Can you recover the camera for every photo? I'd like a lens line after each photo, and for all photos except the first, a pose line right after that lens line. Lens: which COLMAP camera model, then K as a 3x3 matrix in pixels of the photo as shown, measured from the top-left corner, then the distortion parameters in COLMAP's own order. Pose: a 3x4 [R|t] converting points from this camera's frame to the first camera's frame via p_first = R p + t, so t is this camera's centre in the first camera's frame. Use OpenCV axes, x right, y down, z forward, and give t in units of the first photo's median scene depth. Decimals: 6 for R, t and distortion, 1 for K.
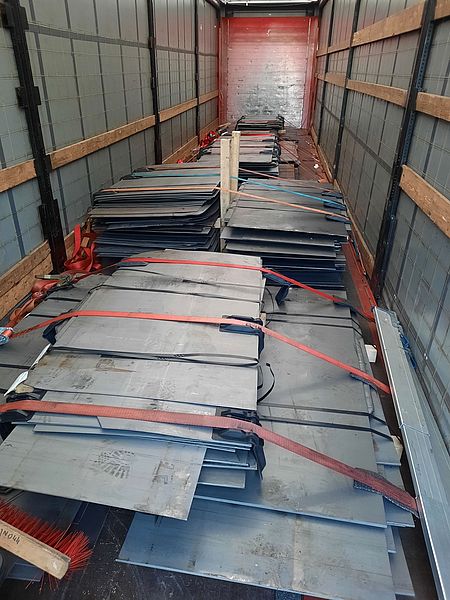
lens RADIAL K [[441.1, 0, 222.9], [0, 441.1, 297.0], [0, 0, 1]] dist [0.053375, -0.044125]
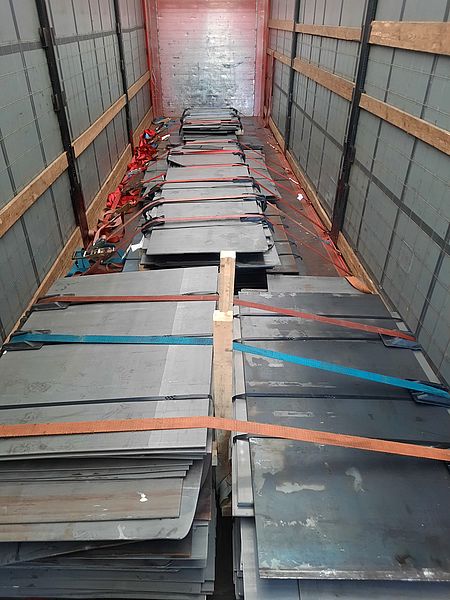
lens RADIAL K [[441.1, 0, 224.1], [0, 441.1, 299.8], [0, 0, 1]] dist [0.053375, -0.044125]
pose [[0.988236, -0.087218, 0.125627, -0.015116], [0.076419, 0.993153, 0.088363, -0.127988], [-0.132473, -0.077723, 0.988135, 0.174470]]
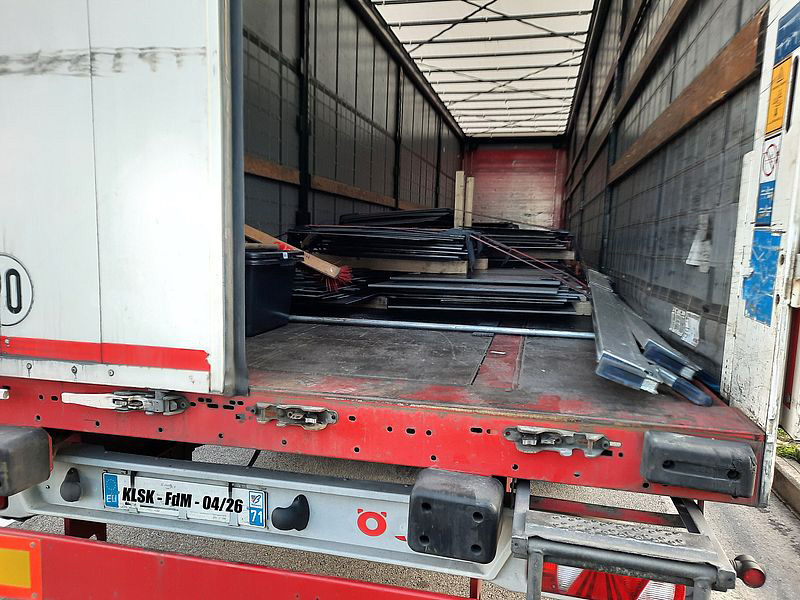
lens RADIAL K [[588.1, 0, 407.7], [0, 588.1, 318.2], [0, 0, 1]] dist [0.053375, -0.044125]
pose [[0.994535, 0.026772, -0.100914, 0.012053], [-0.059938, 0.937821, -0.341904, 0.179660], [0.085486, 0.346084, 0.934301, -0.102399]]
